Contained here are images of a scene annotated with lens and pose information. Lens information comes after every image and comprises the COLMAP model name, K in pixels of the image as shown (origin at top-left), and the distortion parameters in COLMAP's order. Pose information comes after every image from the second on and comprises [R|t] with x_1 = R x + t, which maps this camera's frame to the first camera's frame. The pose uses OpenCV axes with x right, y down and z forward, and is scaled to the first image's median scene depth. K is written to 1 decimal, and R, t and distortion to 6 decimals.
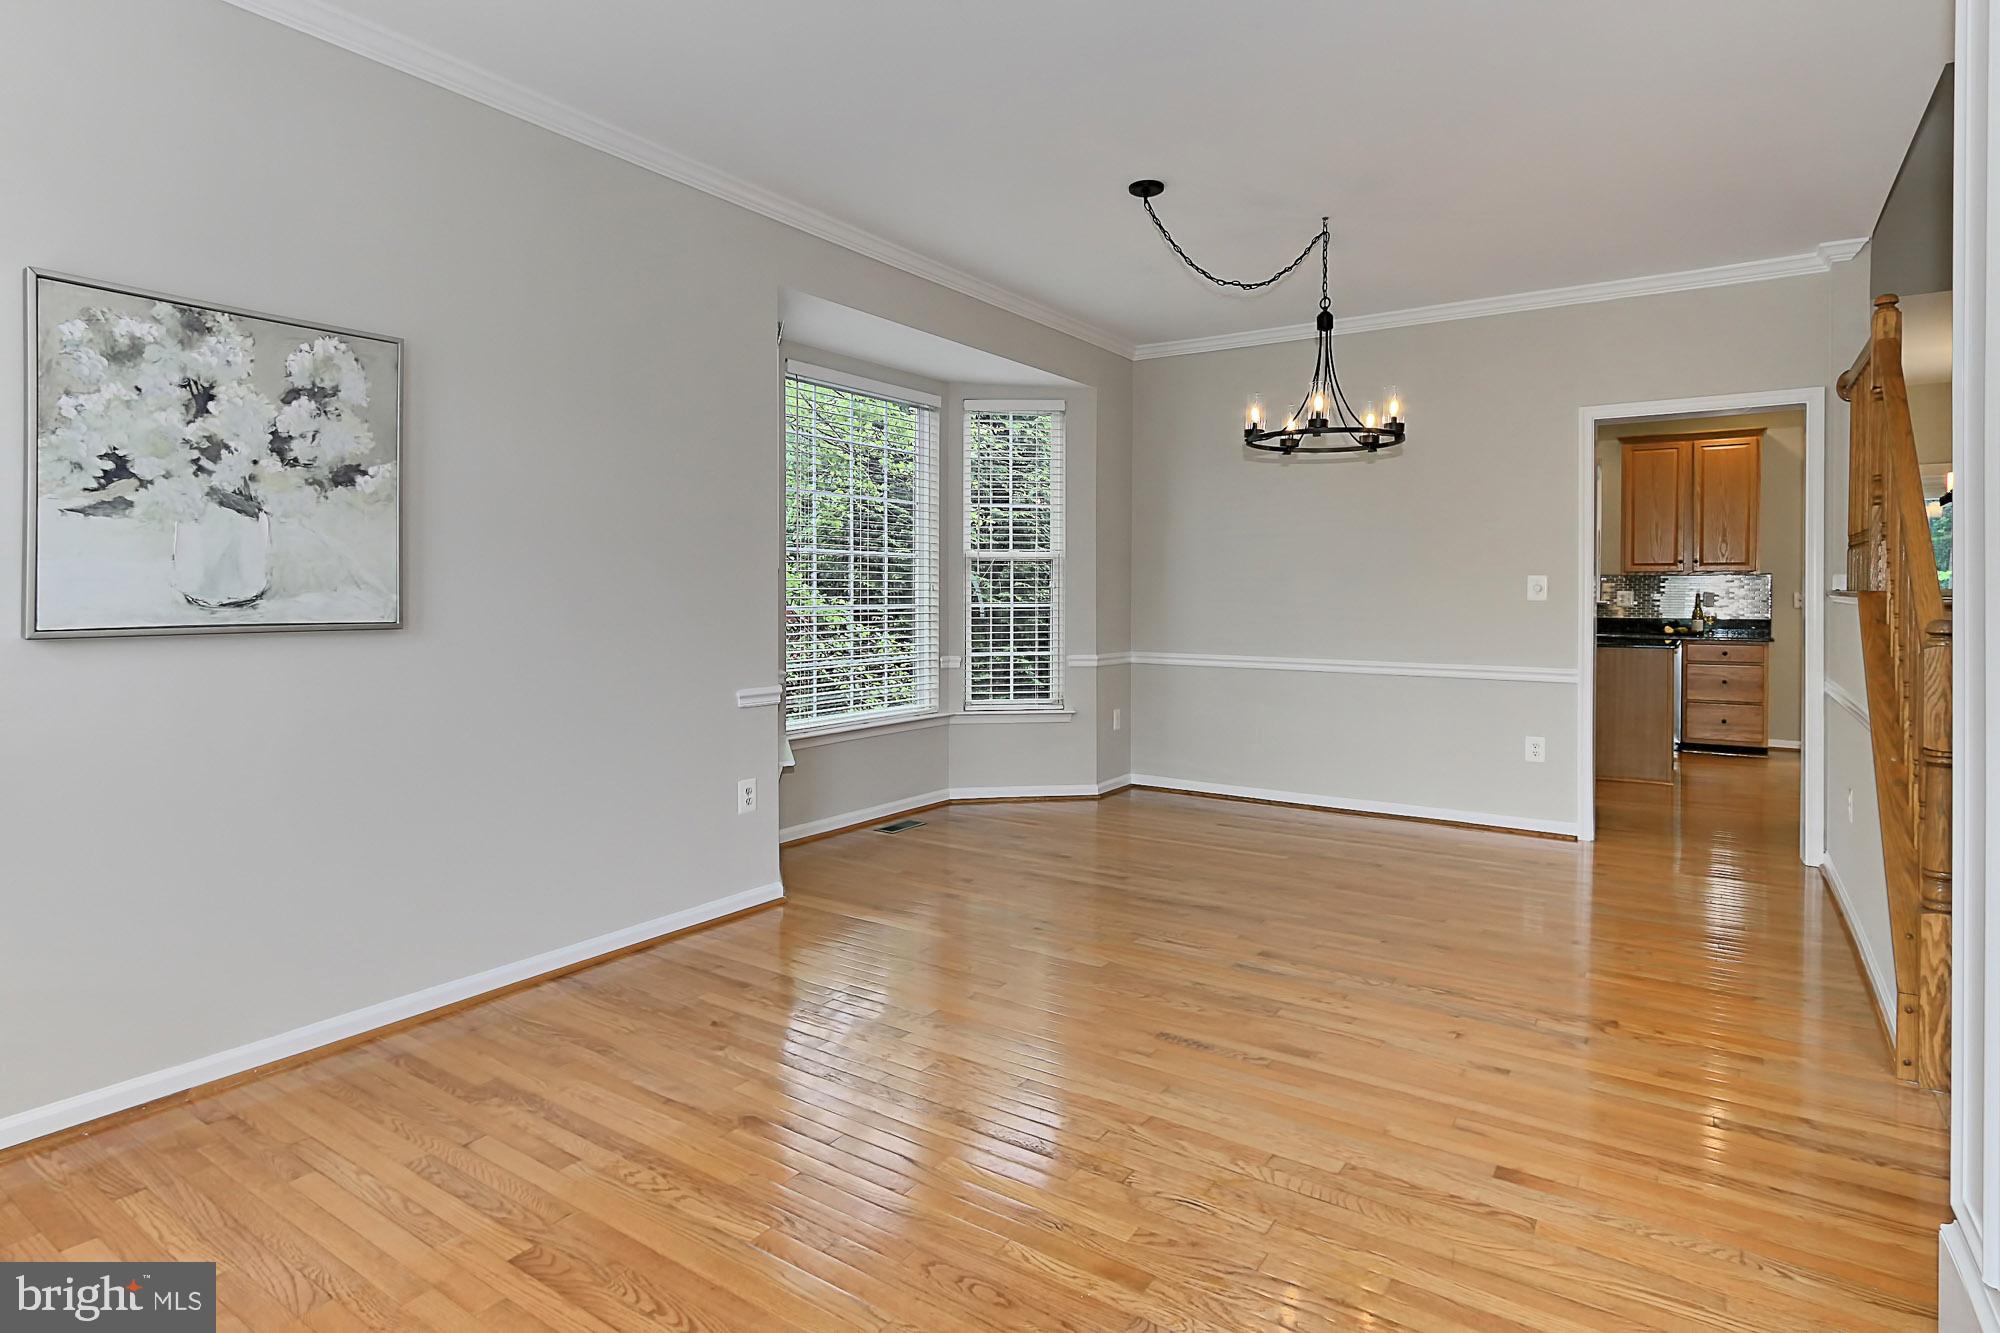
lens RADIAL K [[1059.4, 0, 1003.1], [0, 1059.4, 600.9], [0, 0, 1]] dist [-0.005550, -0.000088]
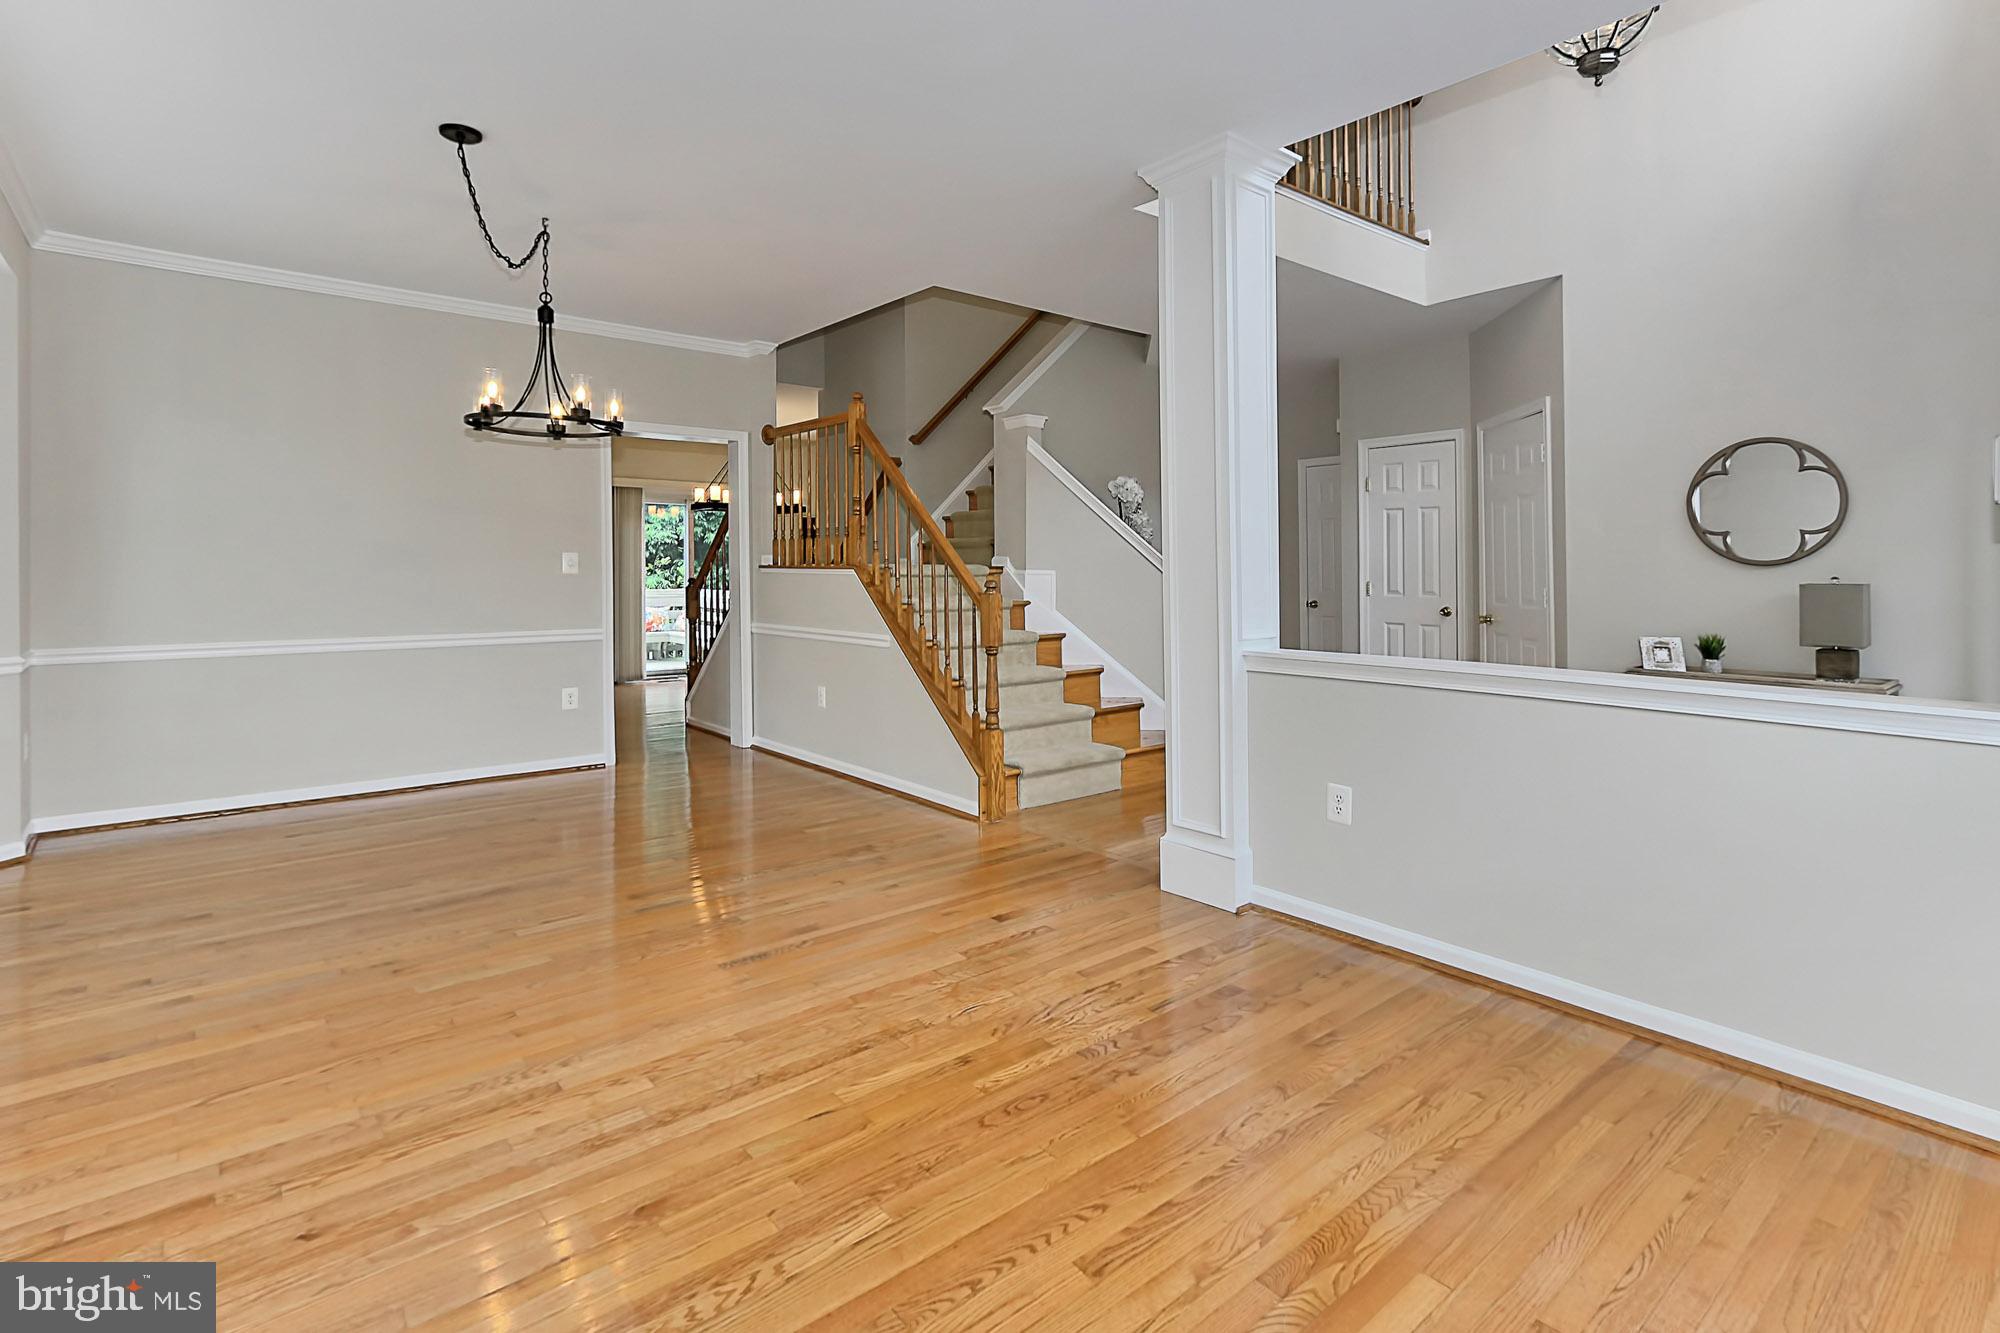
lens RADIAL K [[951.7, 0, 996.1], [0, 951.7, 551.2], [0, 0, 1]] dist [0.001264, 0.000274]
pose [[0.285106, 0.014604, 0.958385, -0.459408], [0.008565, 0.999805, -0.017783, -0.003082], [-0.958458, 0.013279, 0.284926, 0.273206]]
